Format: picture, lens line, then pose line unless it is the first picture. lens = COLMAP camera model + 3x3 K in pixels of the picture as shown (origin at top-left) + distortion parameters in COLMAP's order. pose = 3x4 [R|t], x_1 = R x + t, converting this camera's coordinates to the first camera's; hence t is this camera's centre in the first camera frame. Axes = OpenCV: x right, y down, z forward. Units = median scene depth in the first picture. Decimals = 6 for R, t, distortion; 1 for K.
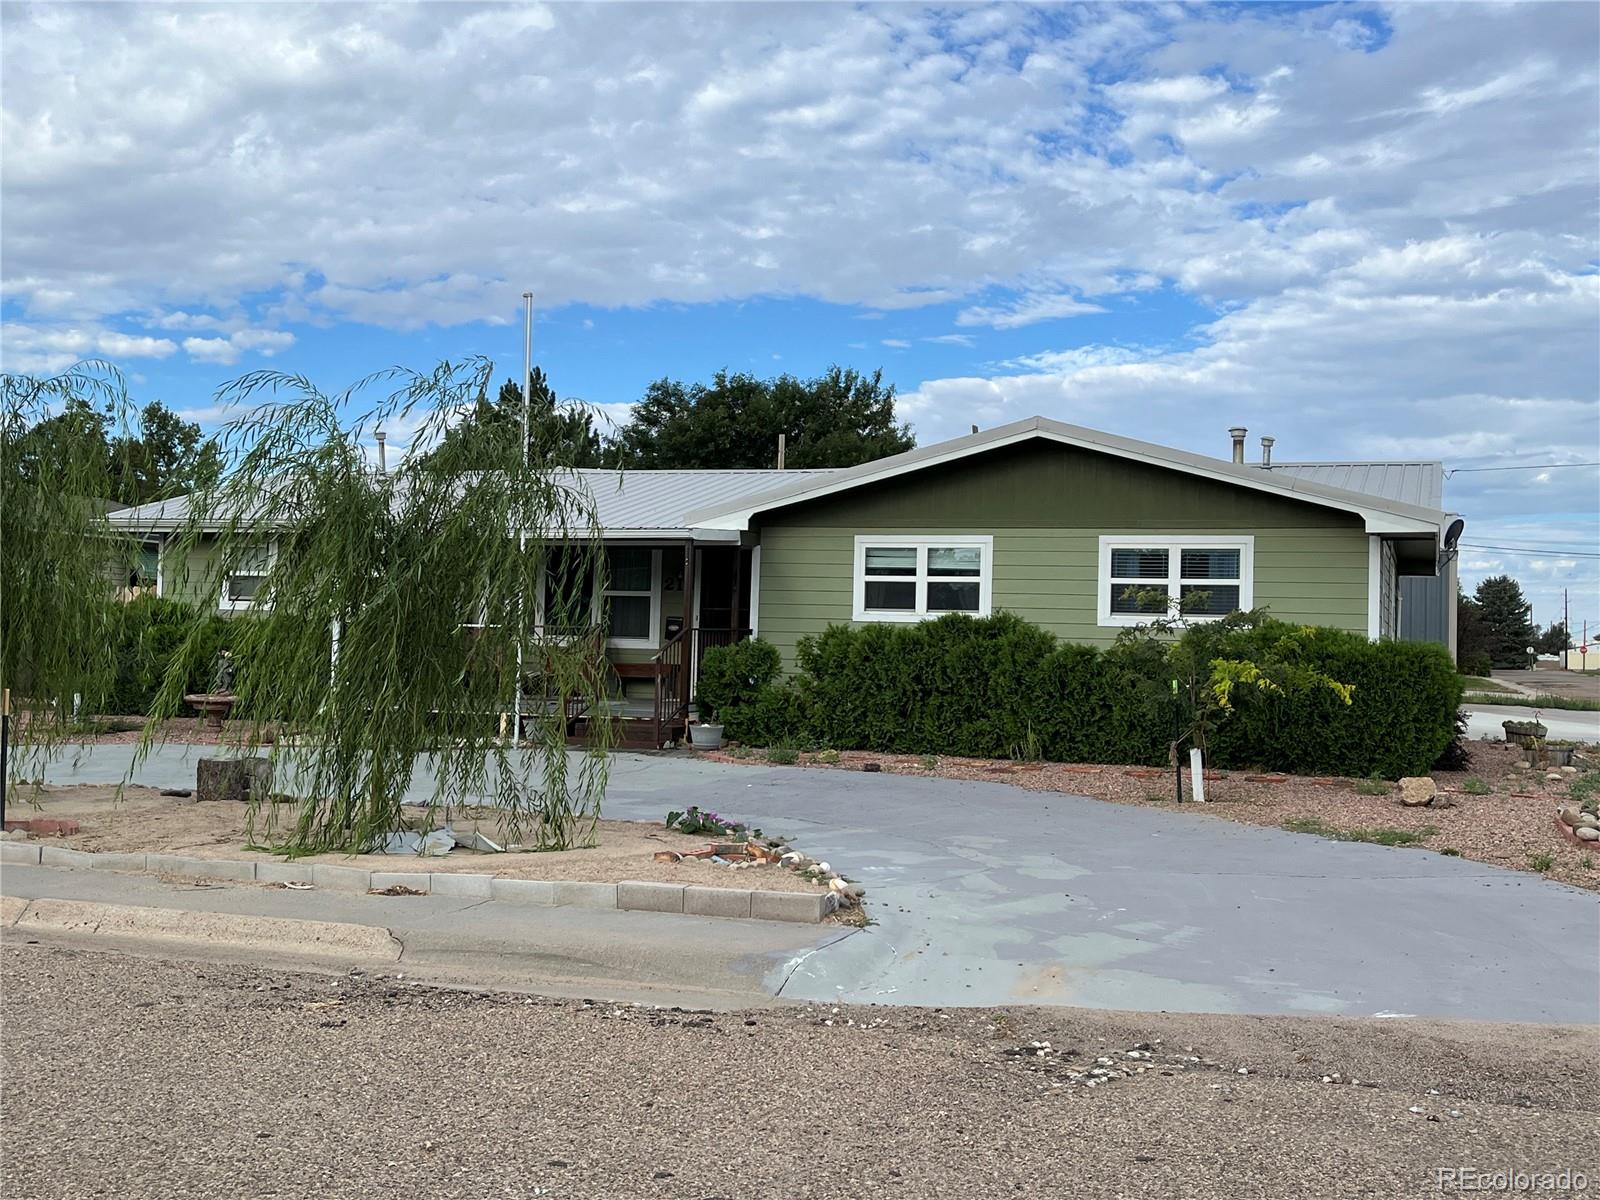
lens RADIAL K [[1763.9, 0, 803.2], [0, 1763.9, 599.1], [0, 0, 1]] dist [0.063192, 0.000000]
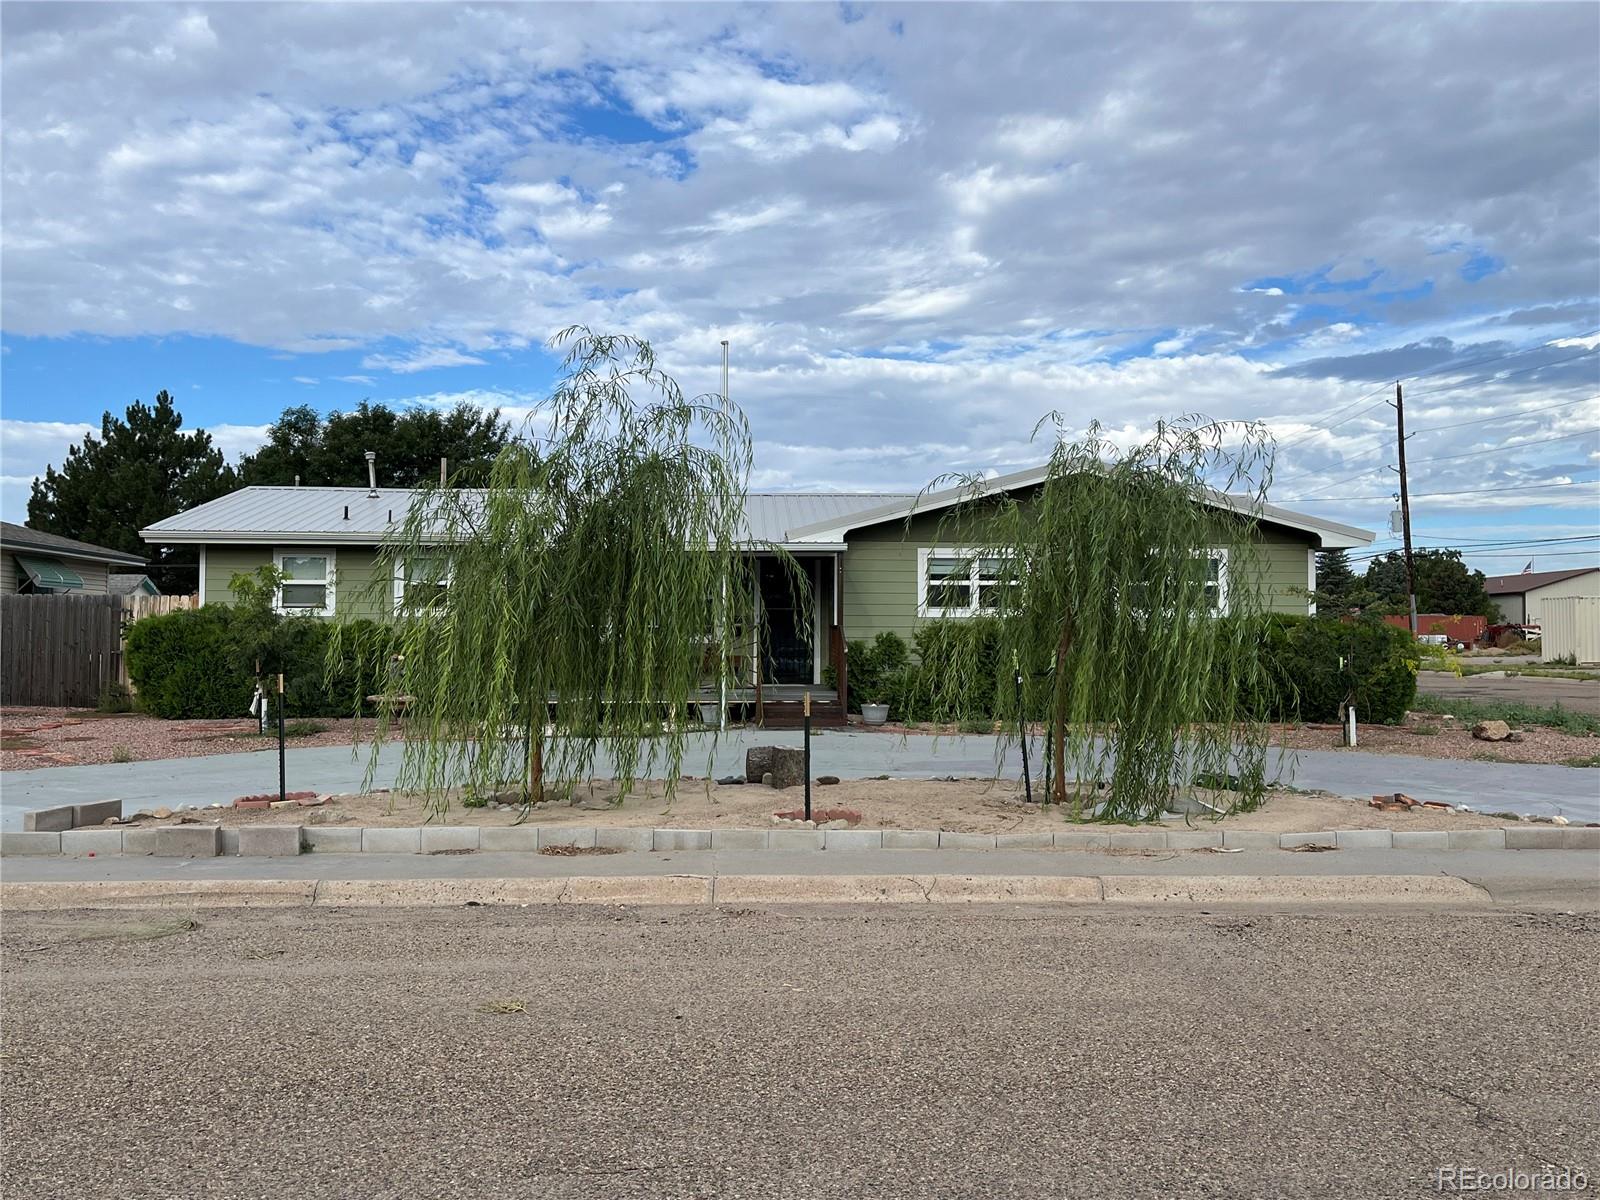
lens RADIAL K [[1406.4, 0, 797.6], [0, 1406.4, 593.0], [0, 0, 1]] dist [0.007642, 0.001721]
pose [[0.926429, -0.007553, 0.376393, -0.425274], [0.007981, 0.999968, 0.000421, -0.005496], [-0.376384, 0.002614, 0.926460, 0.114353]]
